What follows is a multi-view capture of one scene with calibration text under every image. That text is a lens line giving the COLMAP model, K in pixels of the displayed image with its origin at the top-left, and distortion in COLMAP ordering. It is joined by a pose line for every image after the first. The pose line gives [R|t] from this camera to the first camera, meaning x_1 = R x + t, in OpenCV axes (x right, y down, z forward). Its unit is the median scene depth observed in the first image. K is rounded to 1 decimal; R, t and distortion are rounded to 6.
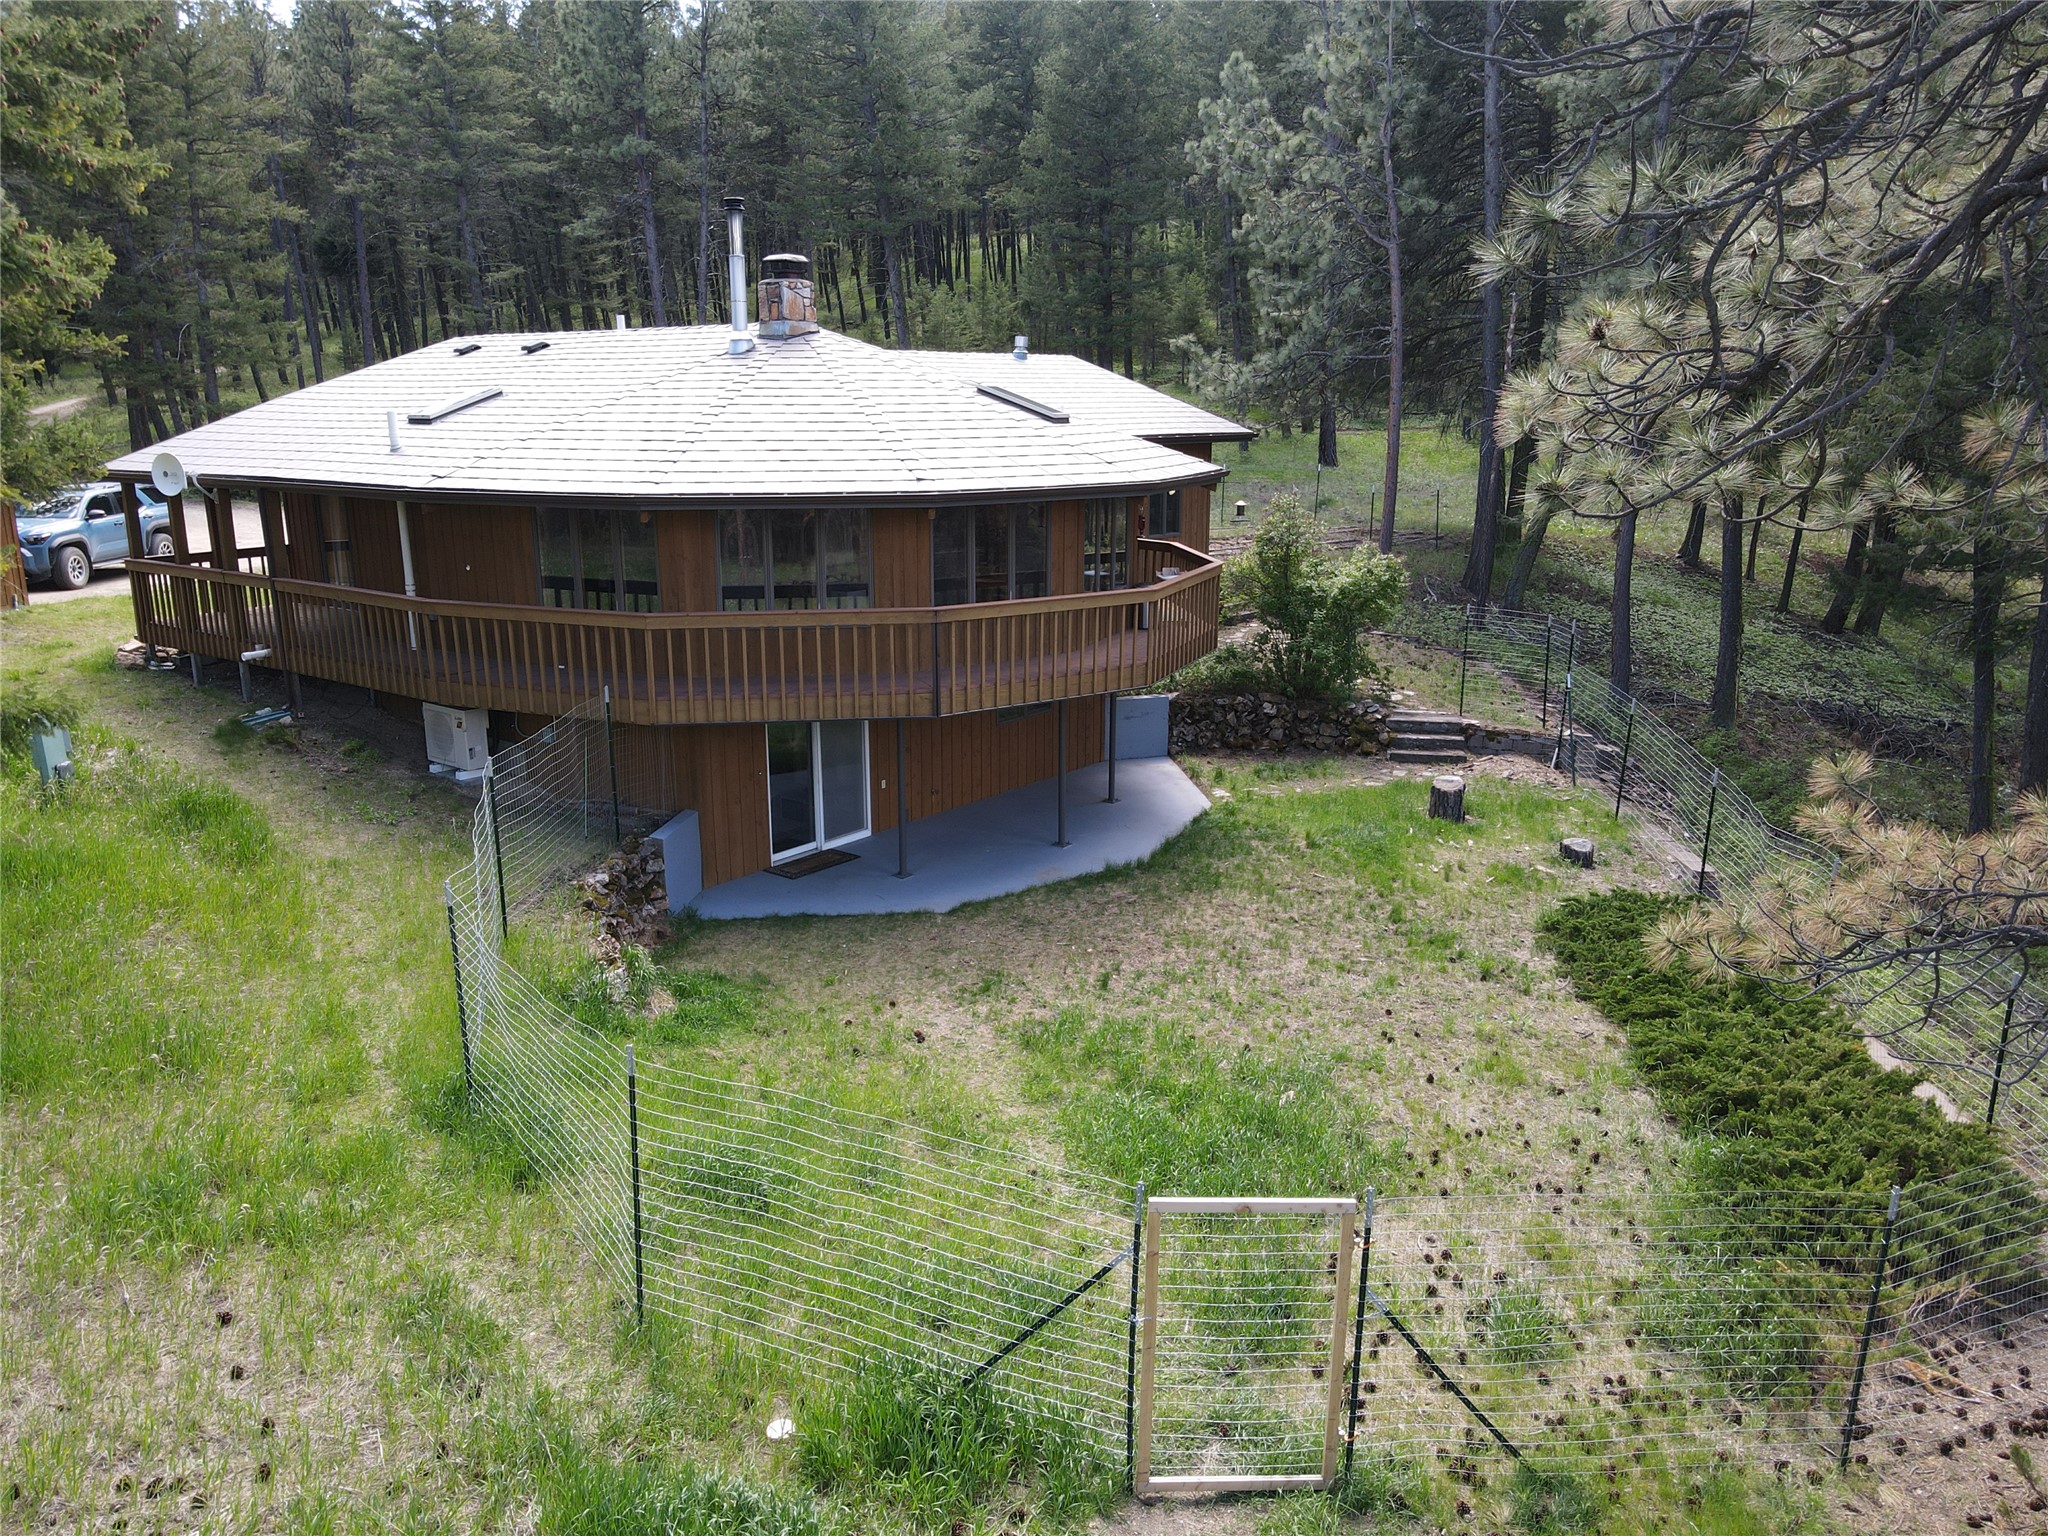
lens RADIAL K [[1527.7, 0, 1024.0], [0, 1527.7, 768.0], [0, 0, 1]] dist [0.014547, 0.004546]
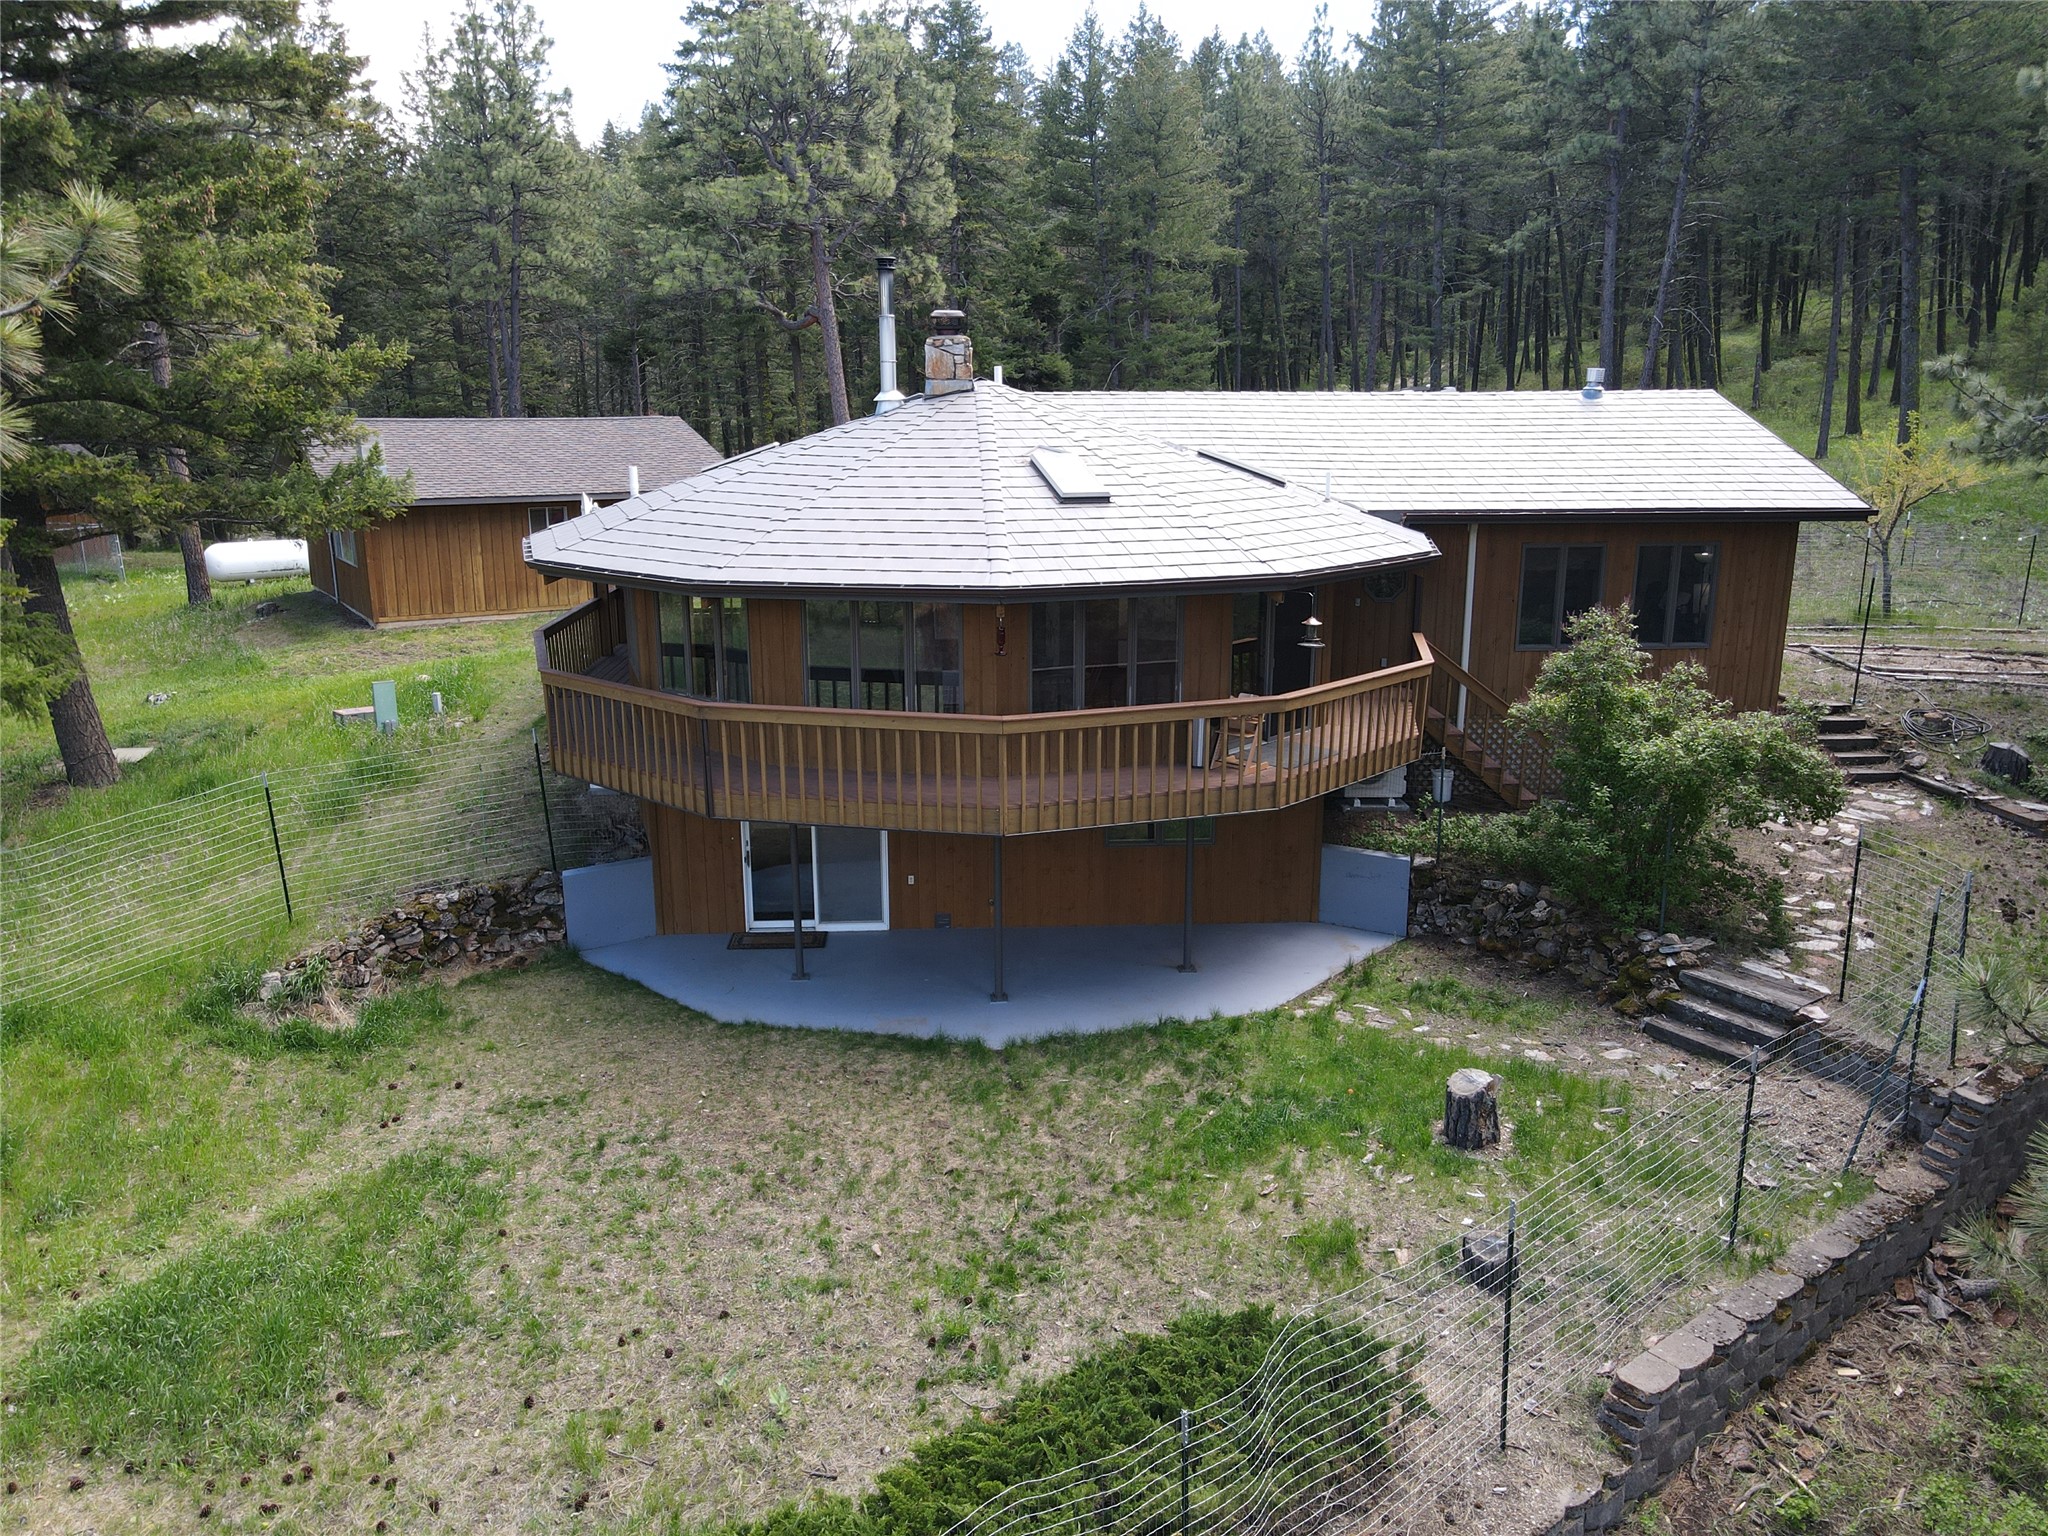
lens RADIAL K [[1527.7, 0, 1024.0], [0, 1527.7, 768.0], [0, 0, 1]] dist [0.014547, 0.004546]
pose [[0.654011, 0.179555, -0.734867, 0.600030], [-0.177401, 0.980738, 0.081747, -0.139113], [0.735390, 0.076903, 0.673266, 0.407846]]
